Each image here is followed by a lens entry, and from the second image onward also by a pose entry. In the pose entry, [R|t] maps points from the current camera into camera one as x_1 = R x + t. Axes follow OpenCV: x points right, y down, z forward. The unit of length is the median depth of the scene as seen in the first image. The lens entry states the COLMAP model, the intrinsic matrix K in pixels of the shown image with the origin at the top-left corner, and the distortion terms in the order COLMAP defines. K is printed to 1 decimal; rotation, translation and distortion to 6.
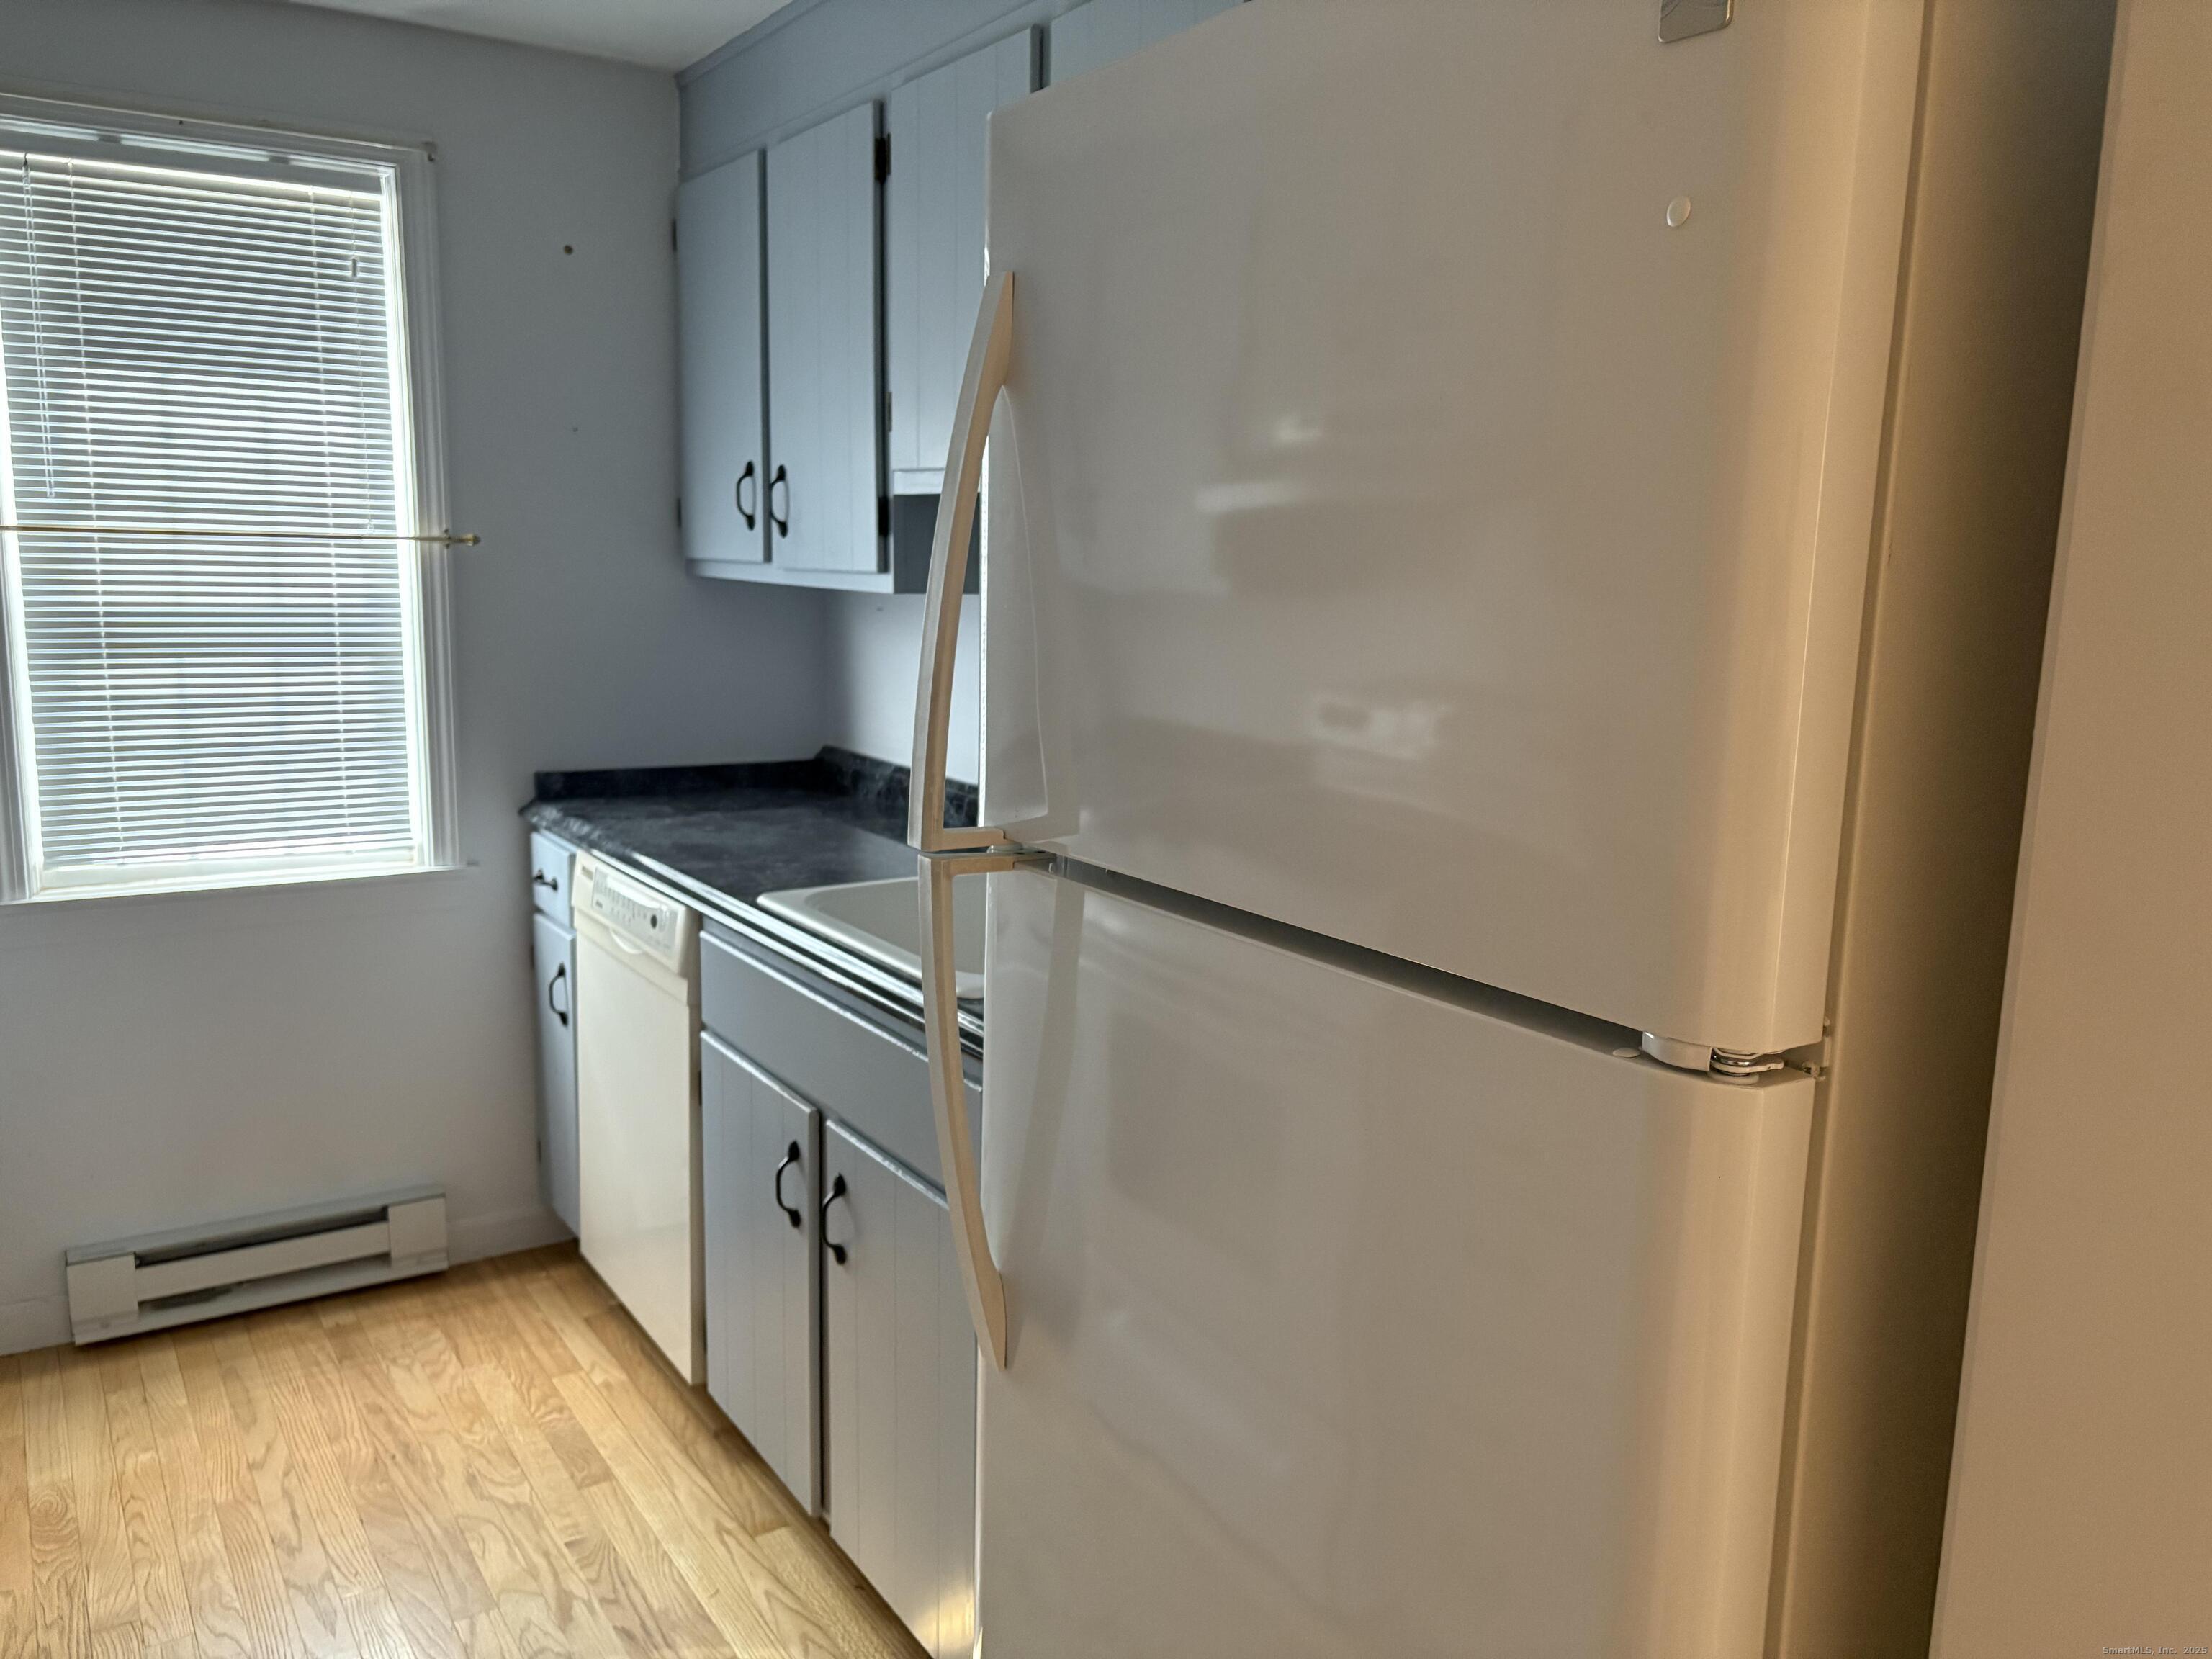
lens RADIAL K [[1667.7, 0, 1106.0], [0, 1667.7, 829.5], [0, 0, 1]] dist [0.074716, -0.096226]
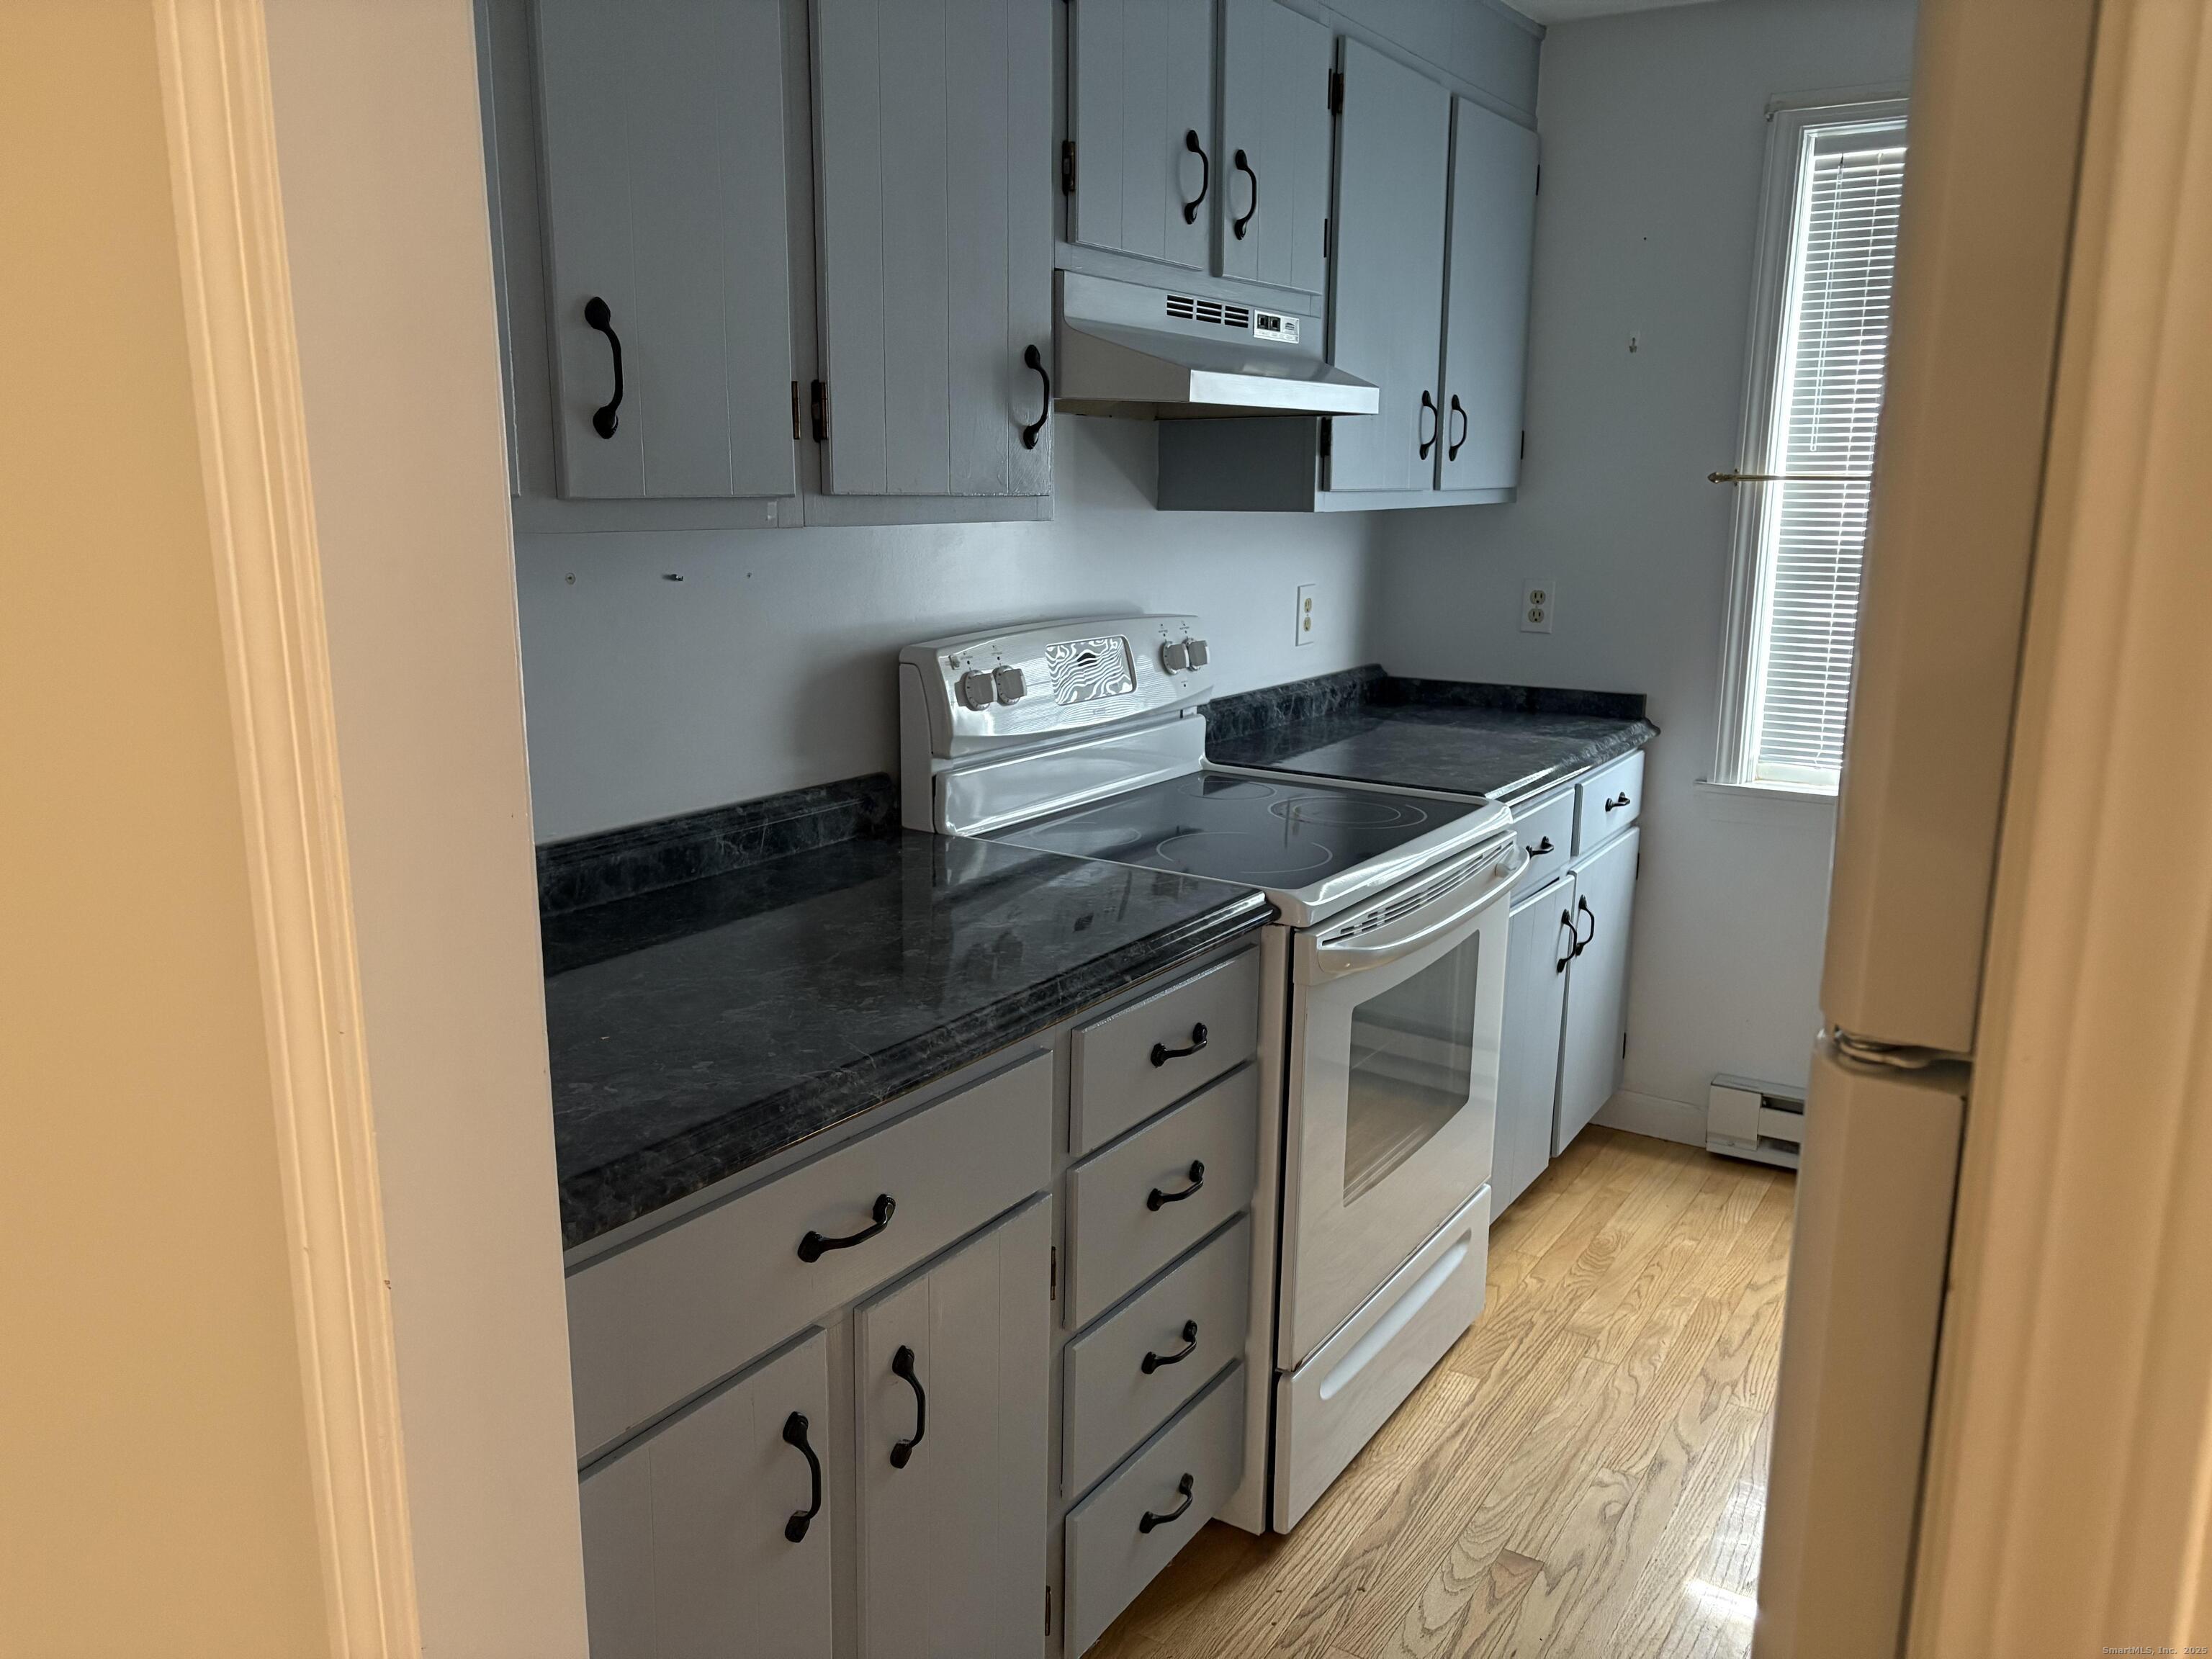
lens RADIAL K [[1675.0, 0, 1106.0], [0, 1675.0, 829.5], [0, 0, 1]] dist [0.038106, -0.009880]
pose [[0.403190, 0.167857, -0.899590, 0.303288], [-0.145536, 0.982284, 0.118058, -0.004129], [0.903469, 0.083323, 0.420476, 0.084662]]
